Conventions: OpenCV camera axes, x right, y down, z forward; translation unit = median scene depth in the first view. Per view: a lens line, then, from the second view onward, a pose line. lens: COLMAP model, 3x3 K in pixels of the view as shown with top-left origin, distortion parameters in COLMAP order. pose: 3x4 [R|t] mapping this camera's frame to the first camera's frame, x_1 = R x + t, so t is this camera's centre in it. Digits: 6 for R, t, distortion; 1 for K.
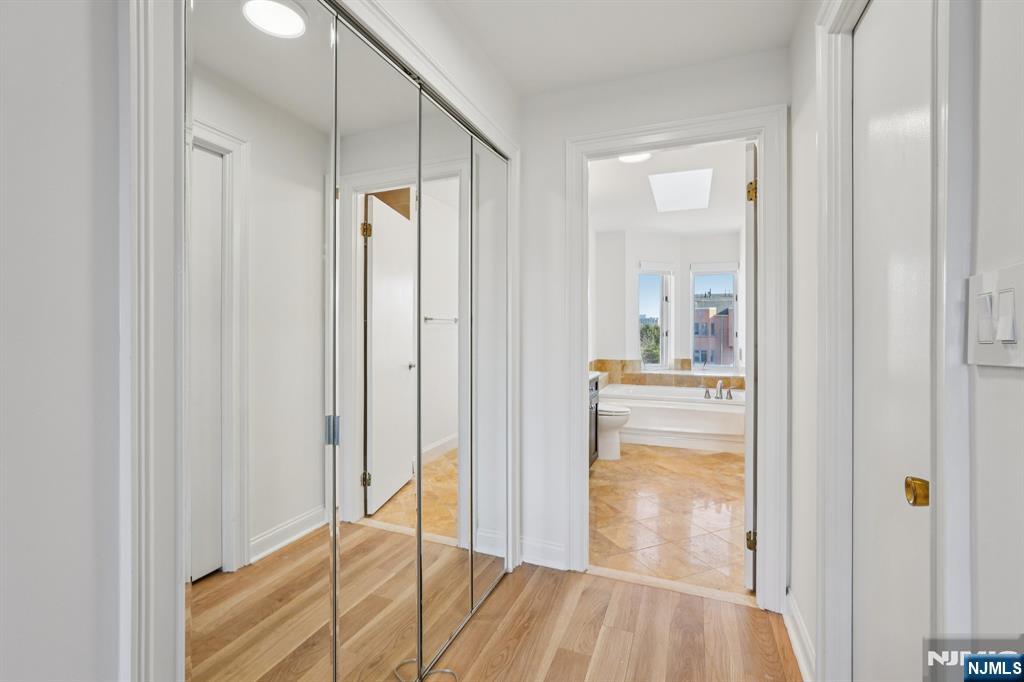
lens RADIAL K [[454.8, 0, 509.4], [0, 454.8, 333.4], [0, 0, 1]] dist [-0.003841, -0.000183]
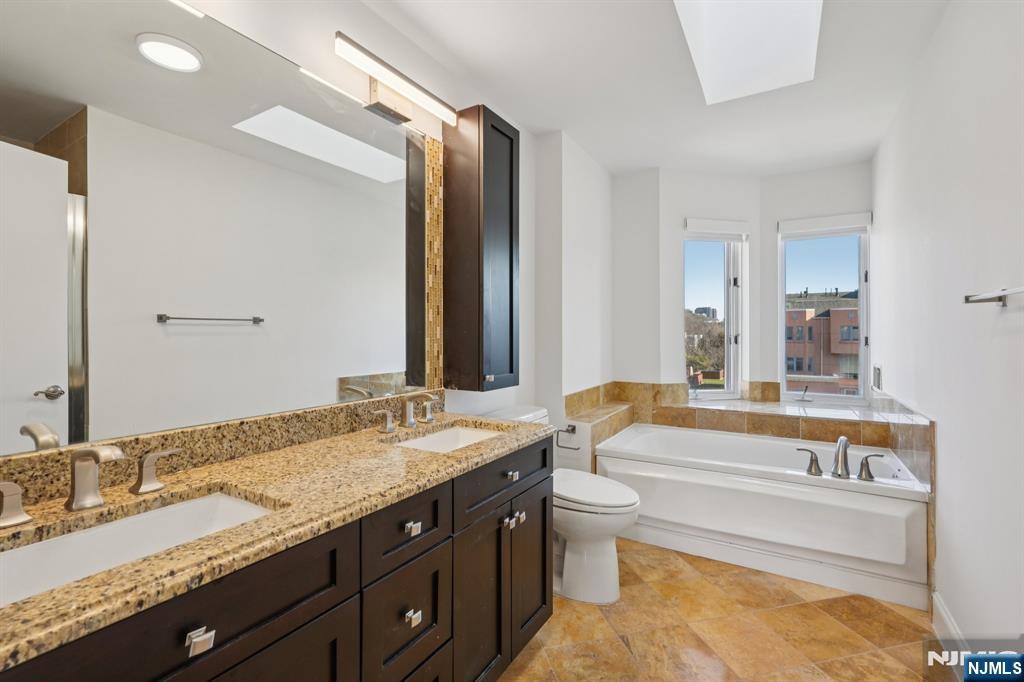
lens RADIAL K [[454.8, 0, 509.4], [0, 454.8, 333.4], [0, 0, 1]] dist [-0.003841, -0.000183]
pose [[0.986800, -0.000403, -0.161943, 0.156379], [-0.001359, 0.999941, -0.010773, -0.000565], [0.161938, 0.010851, 0.986741, 0.378788]]
